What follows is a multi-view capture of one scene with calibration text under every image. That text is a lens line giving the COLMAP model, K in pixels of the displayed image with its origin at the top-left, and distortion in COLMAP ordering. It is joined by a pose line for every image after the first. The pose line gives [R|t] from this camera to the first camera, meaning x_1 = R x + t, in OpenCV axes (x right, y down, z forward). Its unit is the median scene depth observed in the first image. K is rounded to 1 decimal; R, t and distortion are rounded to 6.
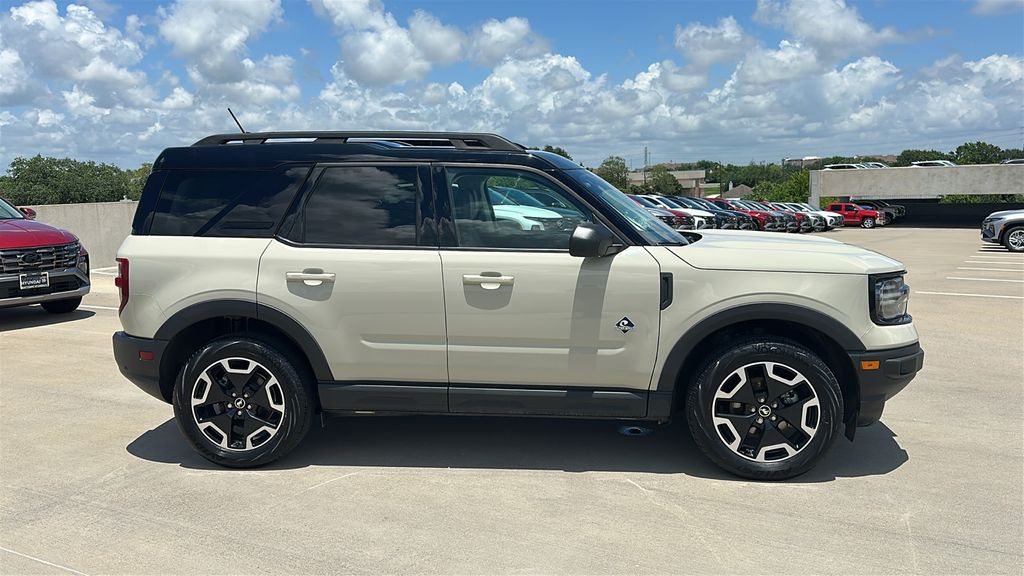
lens RADIAL K [[886.0, 0, 503.5], [0, 886.0, 289.2], [0, 0, 1]] dist [0.110672, -0.164177]
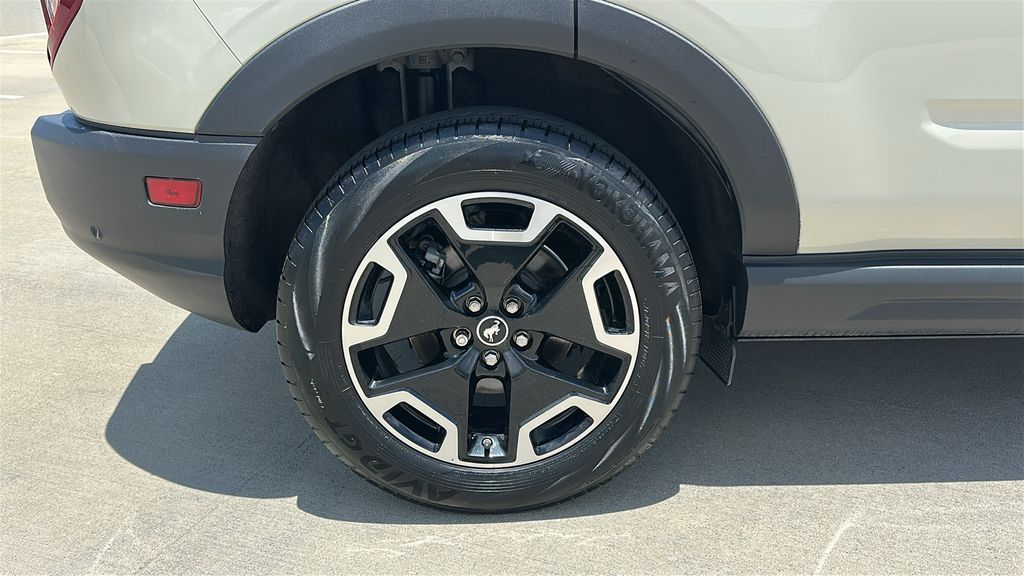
lens RADIAL K [[886.0, 0, 521.9], [0, 886.0, 282.9], [0, 0, 1]] dist [0.110672, -0.164177]
pose [[0.988691, -0.049460, 0.141578, -0.337345], [0.017051, 0.975001, 0.221544, 0.040085], [-0.148996, -0.216625, 0.964818, 0.708569]]
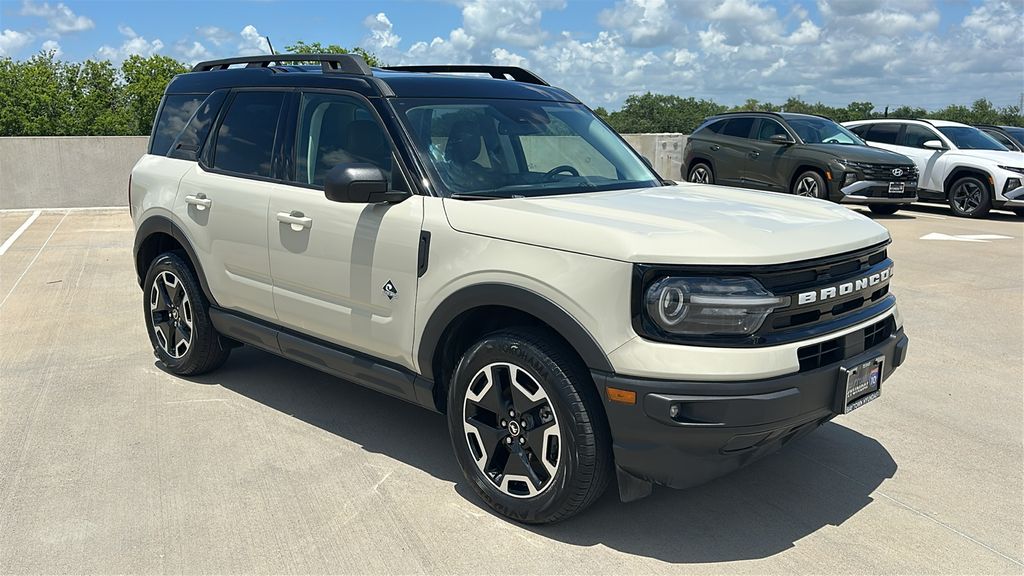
lens RADIAL K [[886.0, 0, 505.3], [0, 886.0, 299.0], [0, 0, 1]] dist [0.110672, -0.164177]
pose [[0.791842, 0.143510, -0.593626, 0.680092], [-0.096295, 0.989179, 0.110688, -0.050478], [0.603087, -0.030484, 0.797093, 0.386440]]
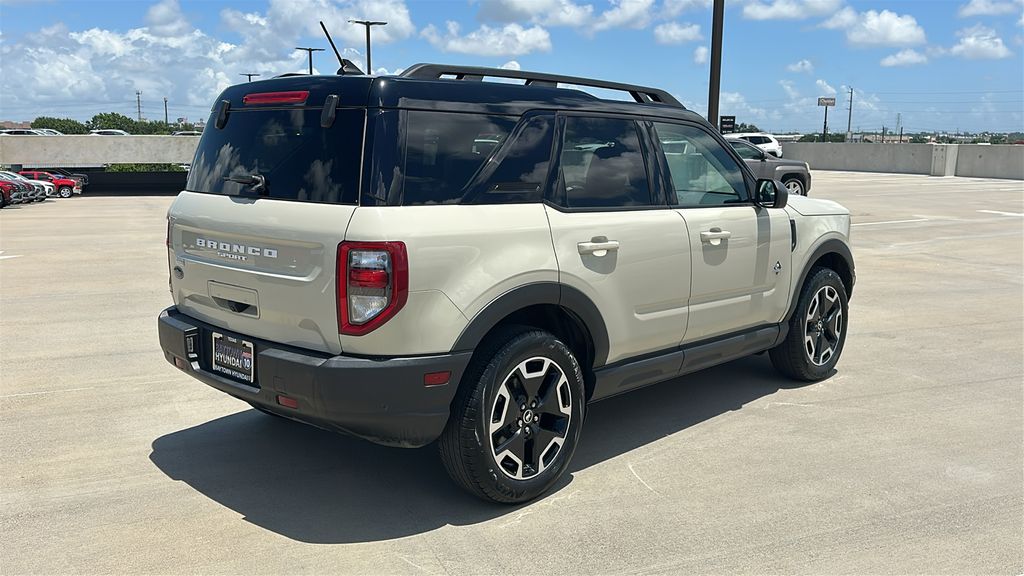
lens RADIAL K [[886.0, 0, 500.2], [0, 886.0, 267.4], [0, 0, 1]] dist [0.110672, -0.164177]
pose [[0.603743, -0.088824, 0.792215, -0.933639], [0.081211, 0.995456, 0.049721, -0.043222], [-0.793032, 0.034318, 0.608213, 0.558605]]
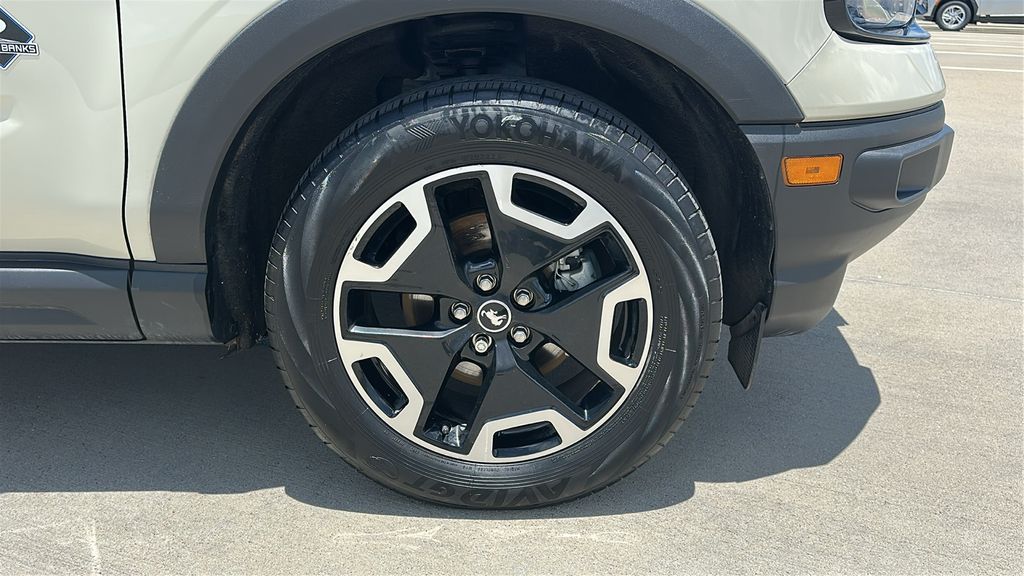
lens RADIAL K [[886.0, 0, 520.1], [0, 886.0, 283.7], [0, 0, 1]] dist [0.110672, -0.164177]
pose [[0.994333, -0.024824, 0.103372, 0.256044], [0.002111, 0.976775, 0.214258, 0.052542], [-0.106290, -0.212825, 0.971292, 0.654848]]
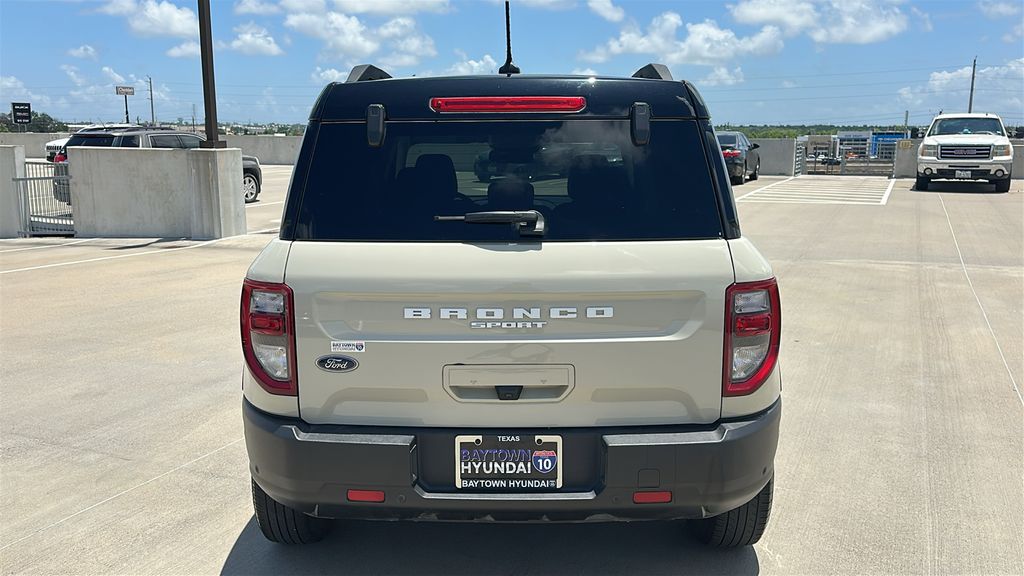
lens RADIAL K [[886.0, 0, 501.3], [0, 886.0, 289.2], [0, 0, 1]] dist [0.110672, -0.164177]
pose [[-0.094923, -0.152966, 0.983662, -1.003433], [0.128596, 0.977960, 0.164488, -0.147749], [-0.987144, 0.142109, -0.073160, 1.258421]]
